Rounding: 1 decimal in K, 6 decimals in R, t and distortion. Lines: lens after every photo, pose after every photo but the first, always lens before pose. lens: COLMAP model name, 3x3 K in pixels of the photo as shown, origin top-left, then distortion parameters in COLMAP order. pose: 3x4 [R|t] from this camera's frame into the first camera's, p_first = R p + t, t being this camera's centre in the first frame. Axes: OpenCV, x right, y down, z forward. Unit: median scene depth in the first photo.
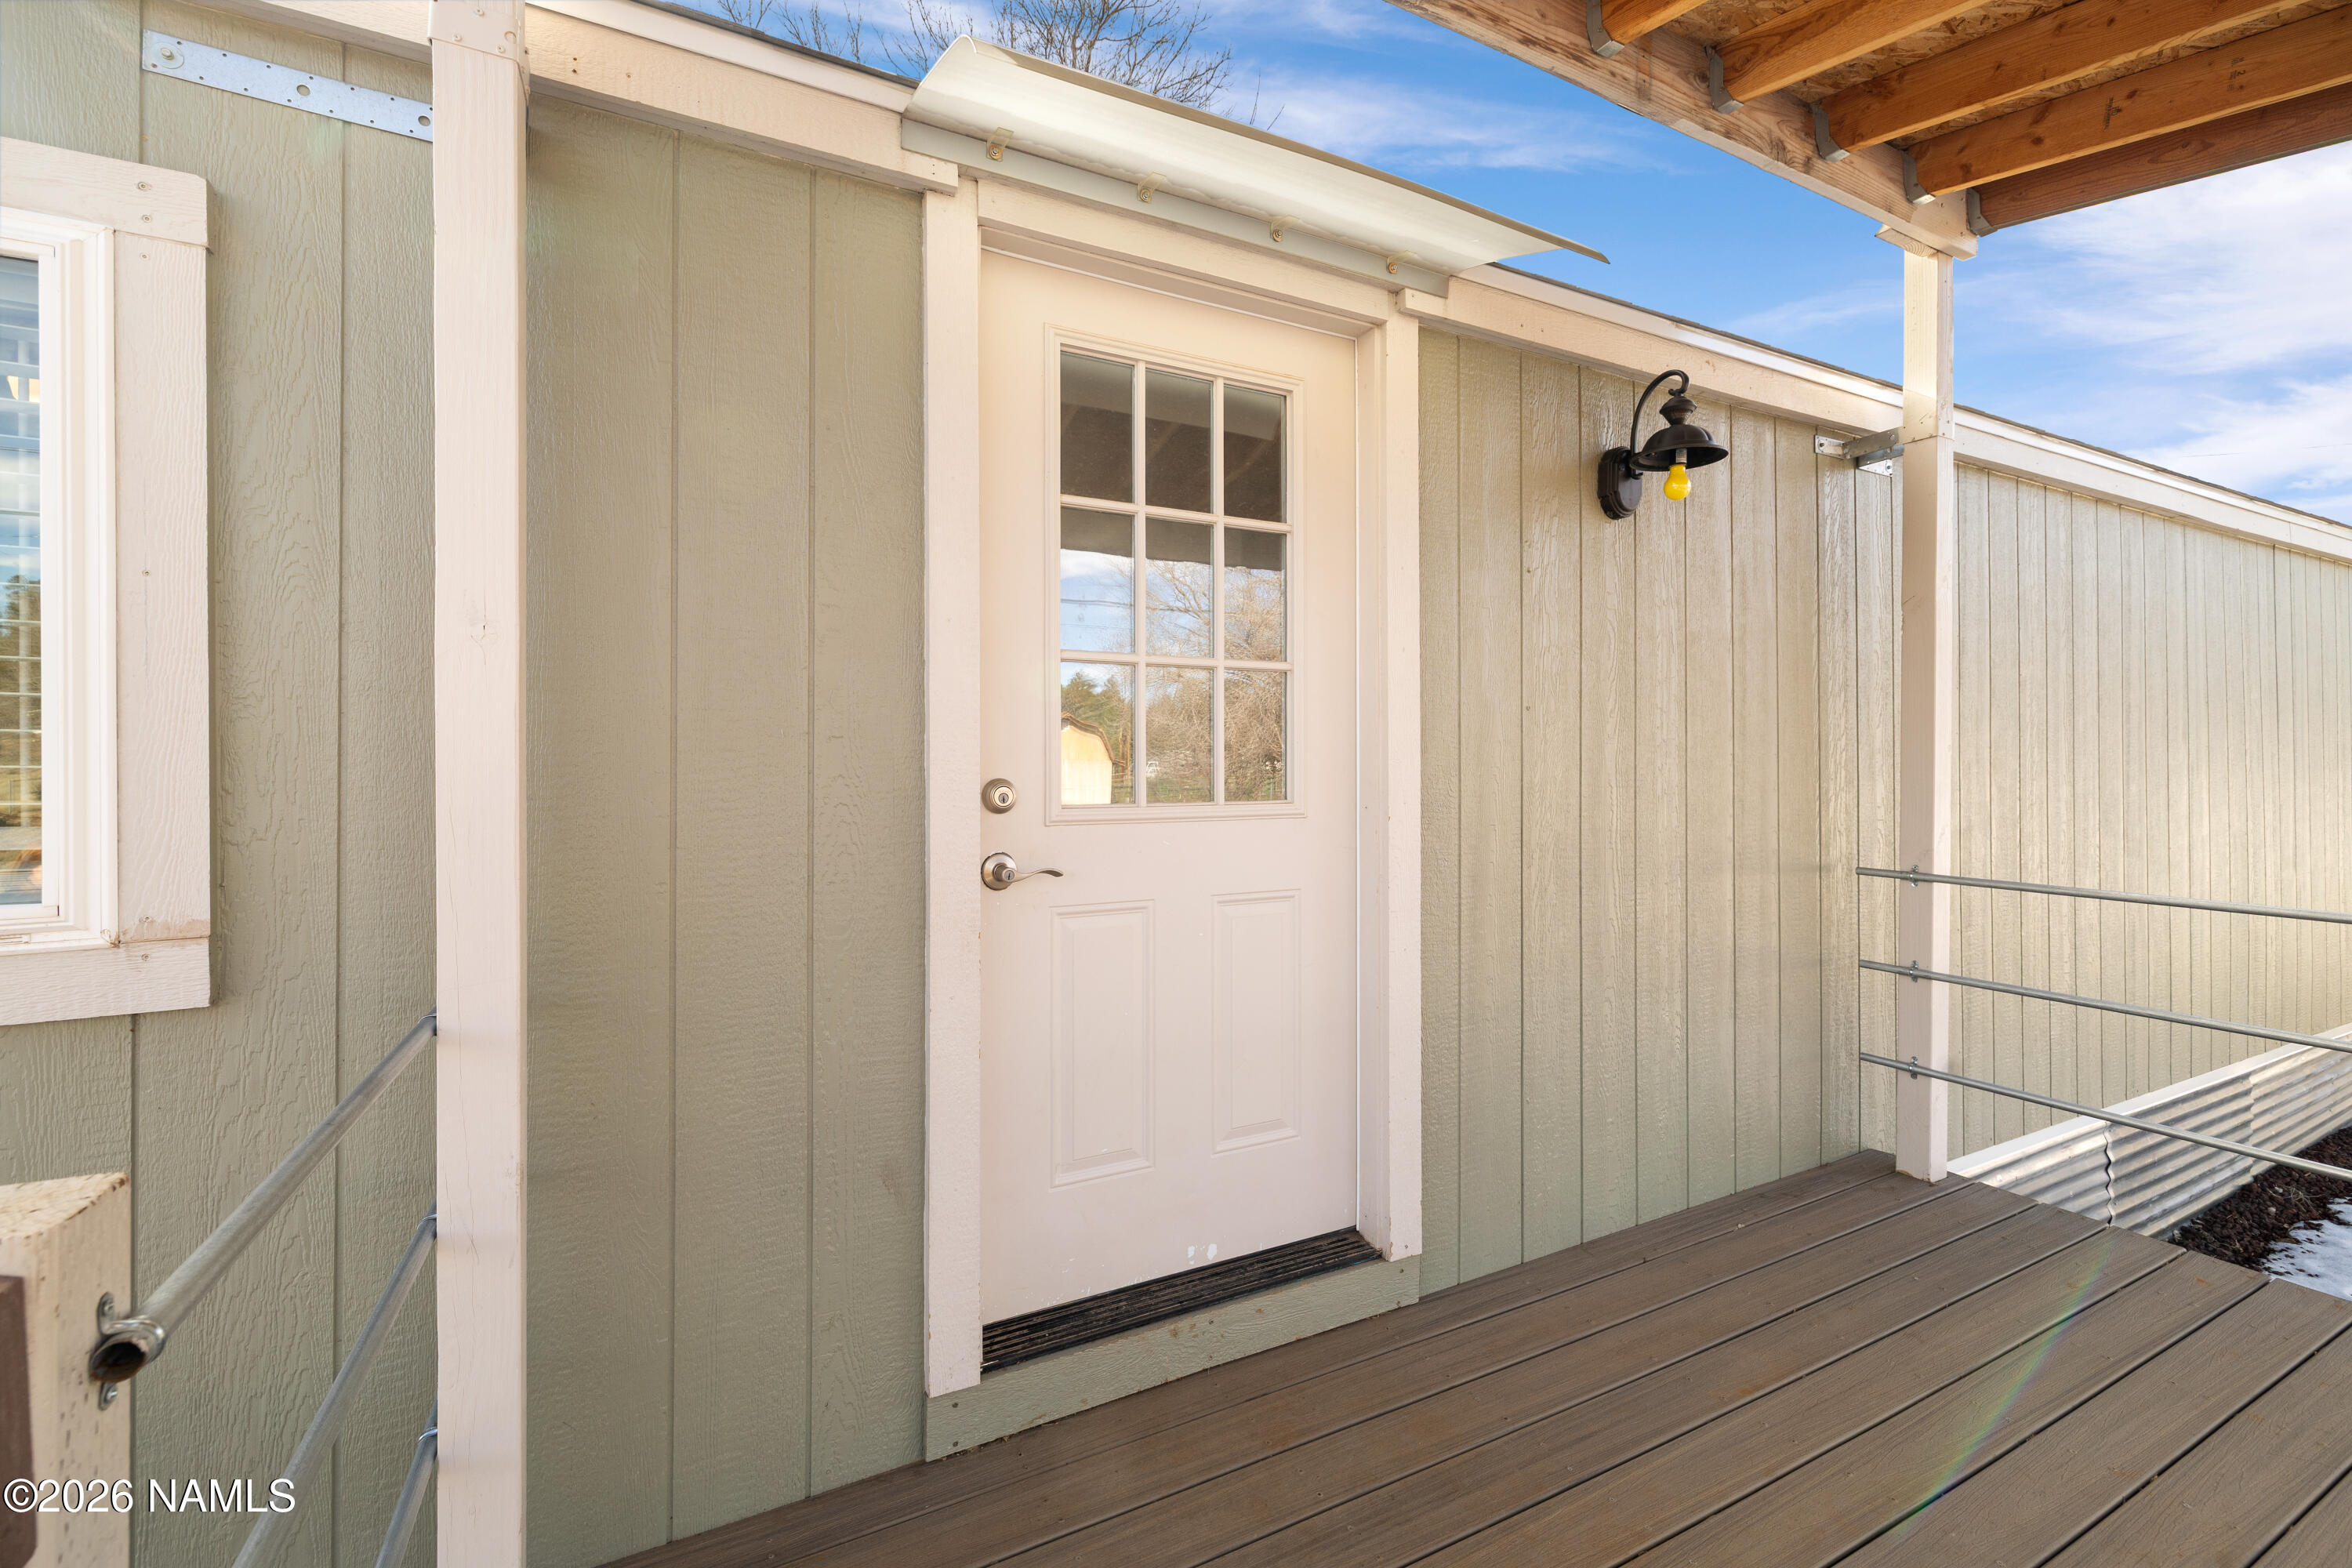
lens RADIAL K [[992.0, 0, 1177.3], [0, 992.0, 750.6], [0, 0, 1]] dist [-0.000889, 0.000191]
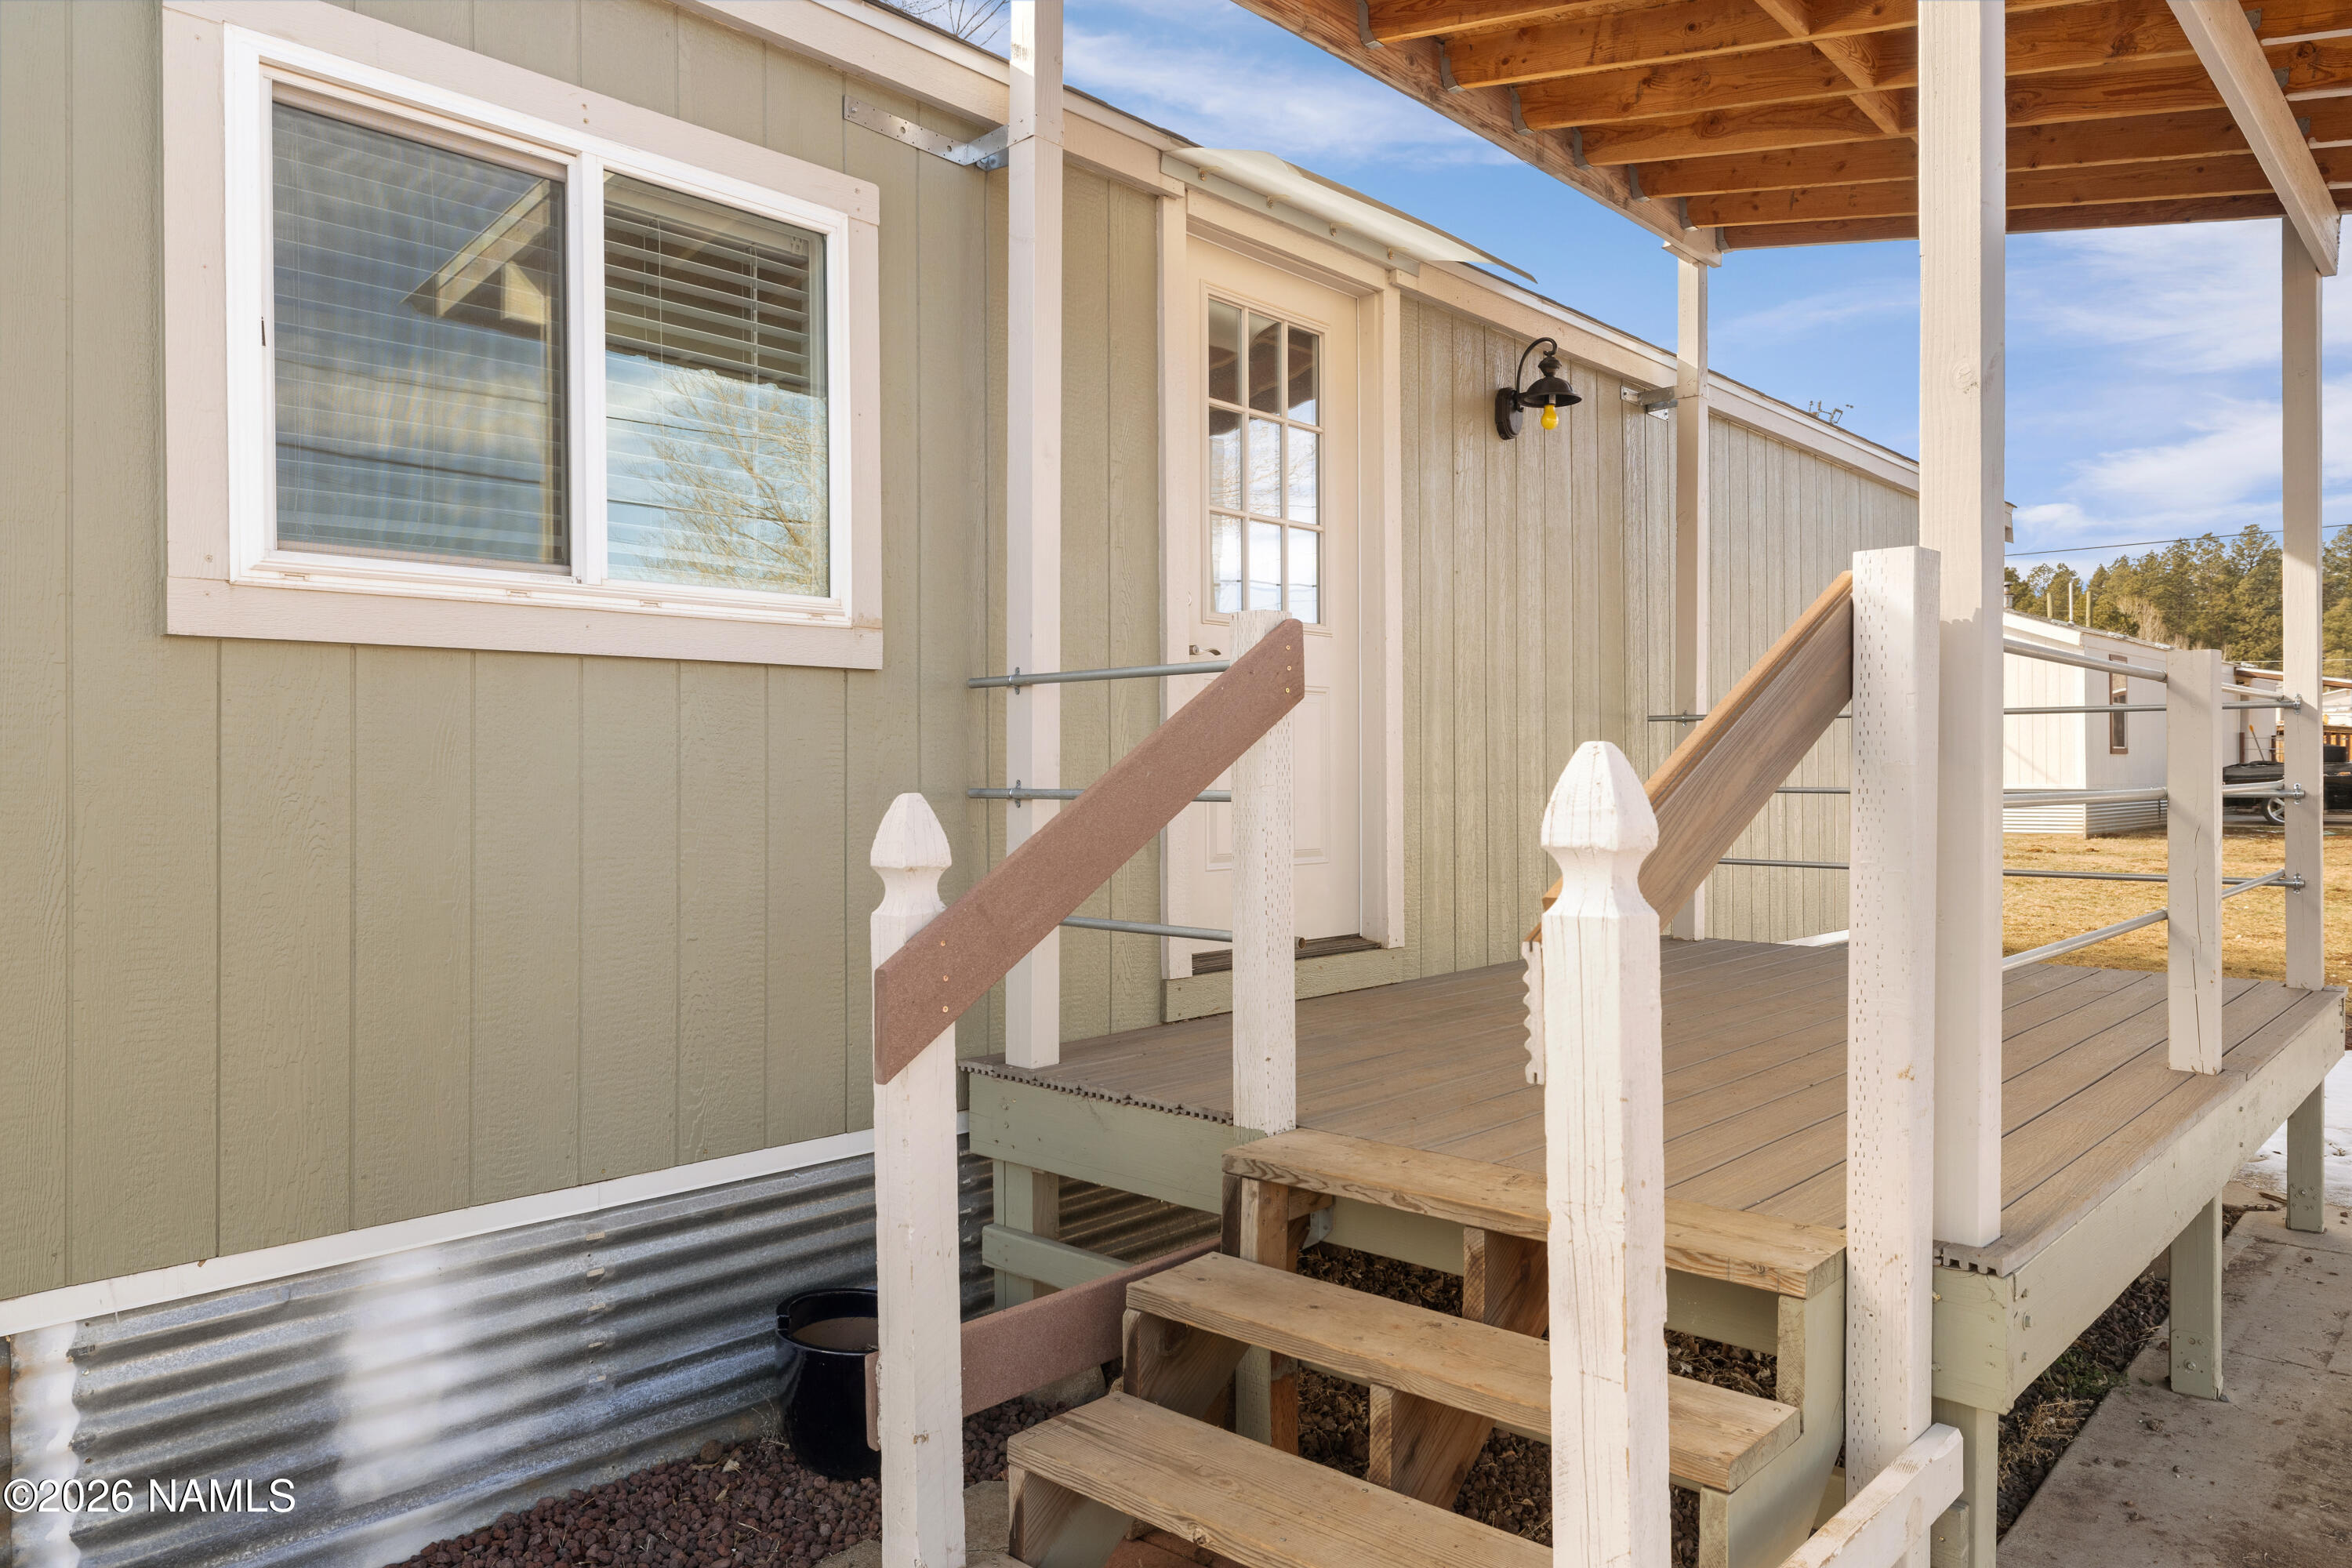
lens RADIAL K [[1574.6, 0, 1176.0], [0, 1574.6, 784.0], [0, 0, 1]] dist [-0.021885, 0.001131]
pose [[0.940207, -0.004835, 0.340570, -0.739817], [0.001872, 0.999958, 0.009026, 0.225182], [-0.340599, -0.007848, 0.940176, -0.902073]]
